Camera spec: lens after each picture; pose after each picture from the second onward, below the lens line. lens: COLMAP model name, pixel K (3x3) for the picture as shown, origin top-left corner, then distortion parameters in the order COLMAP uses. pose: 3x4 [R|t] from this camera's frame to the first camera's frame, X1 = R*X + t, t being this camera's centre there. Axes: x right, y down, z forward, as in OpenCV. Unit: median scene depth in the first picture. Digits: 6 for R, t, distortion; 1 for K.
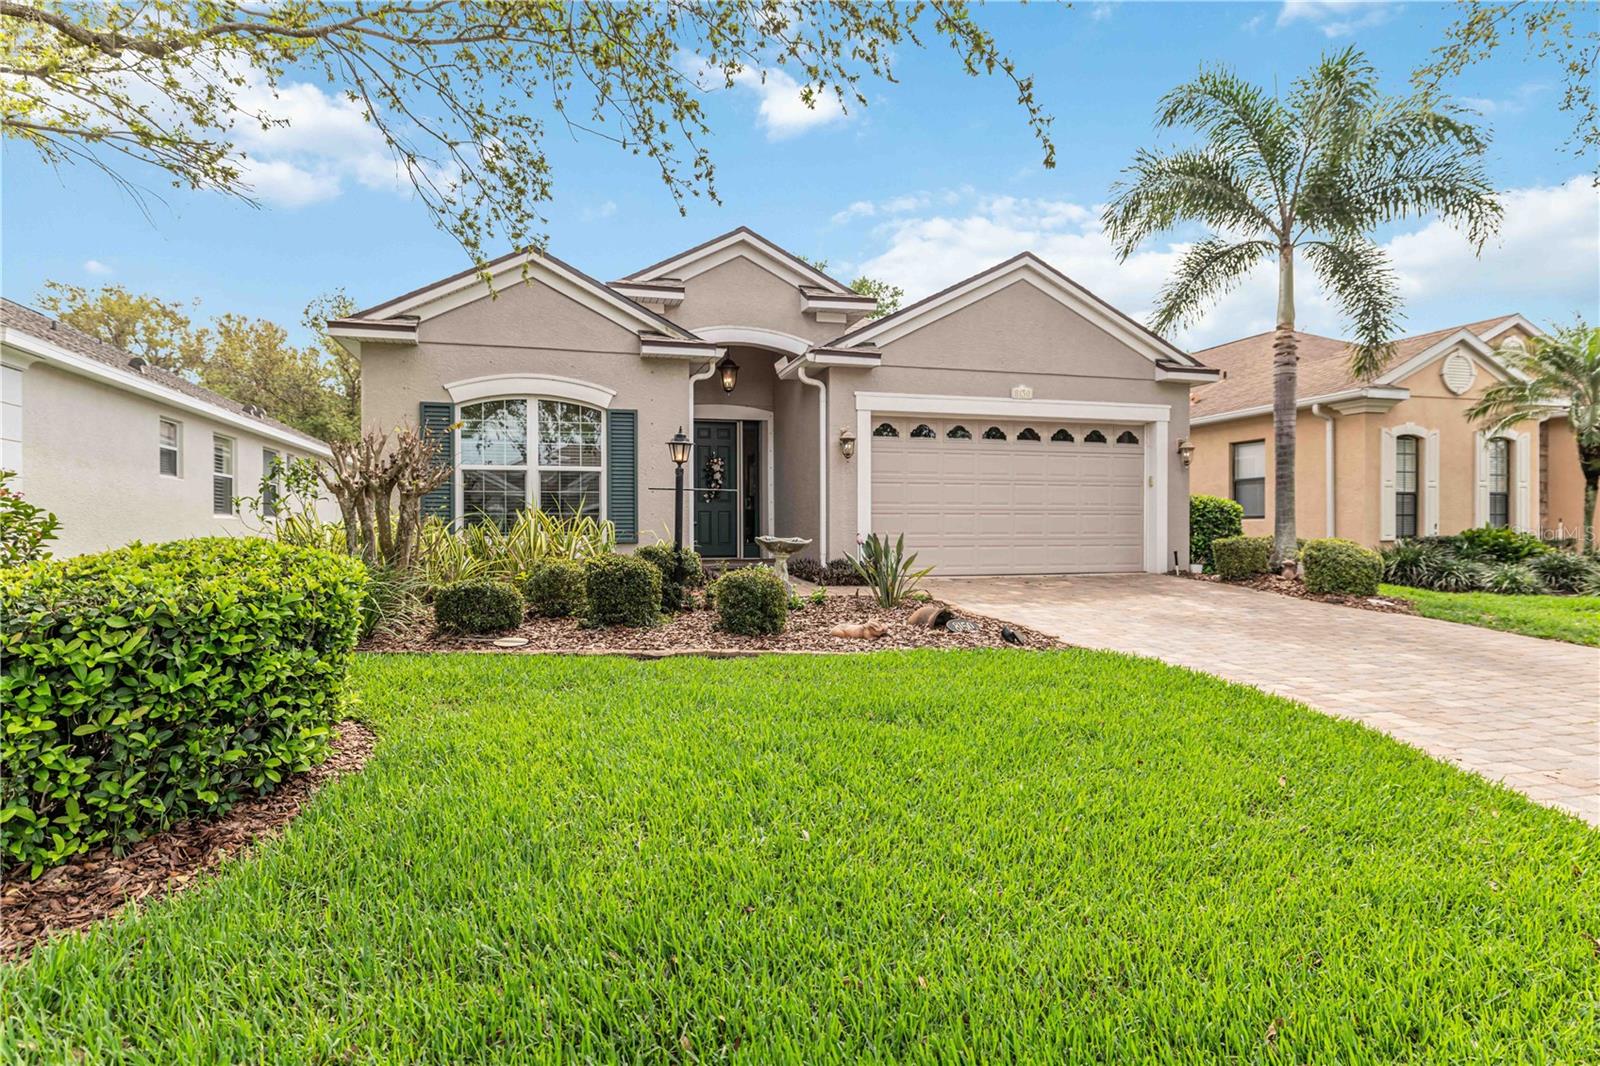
lens RADIAL K [[927.9, 0, 800.1], [0, 927.9, 527.9], [0, 0, 1]] dist [-0.007922, -0.000113]
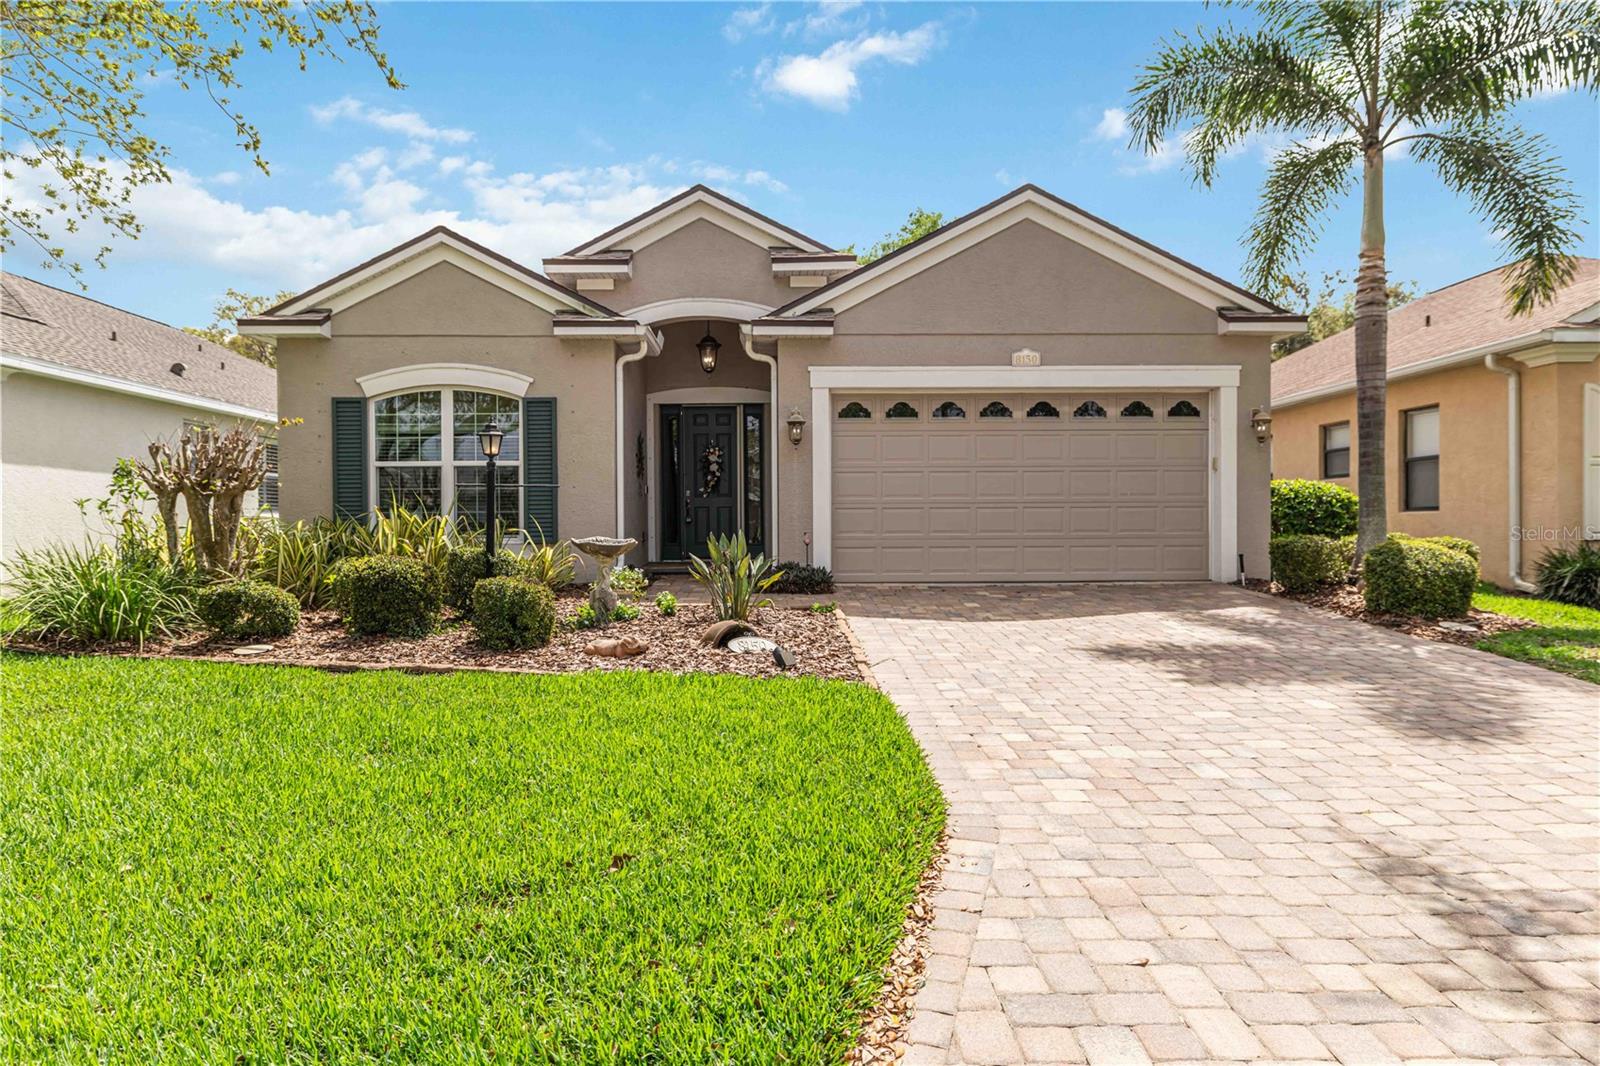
lens RADIAL K [[1018.7, 0, 798.1], [0, 1018.7, 535.3], [0, 0, 1]] dist [-0.000144, -0.001029]
pose [[0.965417, -0.001437, -0.260707, 0.291872], [0.004894, 0.999908, 0.012612, -0.003202], [0.260665, -0.013451, 0.965335, 0.085815]]
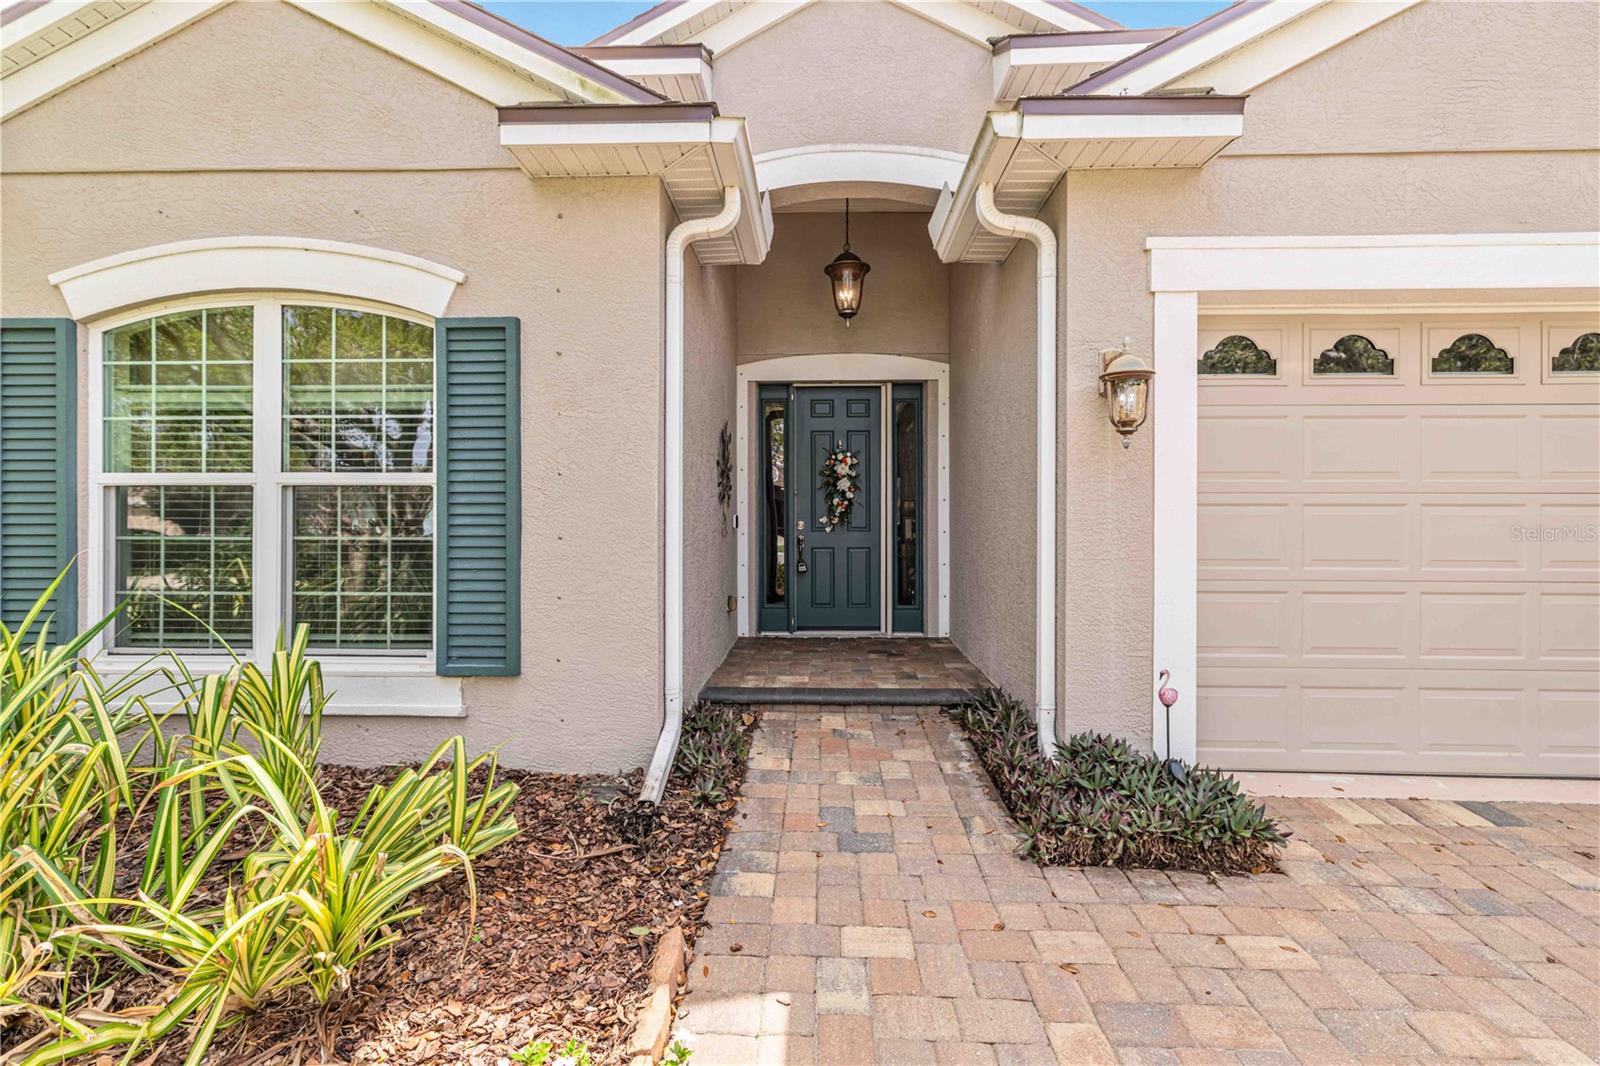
lens RADIAL K [[697.6, 0, 795.3], [0, 697.6, 521.5], [0, 0, 1]] dist [0.001353, 0.000323]
pose [[0.947861, 0.006894, -0.318610, 0.018679], [-0.003870, 0.999941, 0.010121, -0.045463], [0.318661, -0.008360, 0.947832, 0.711183]]
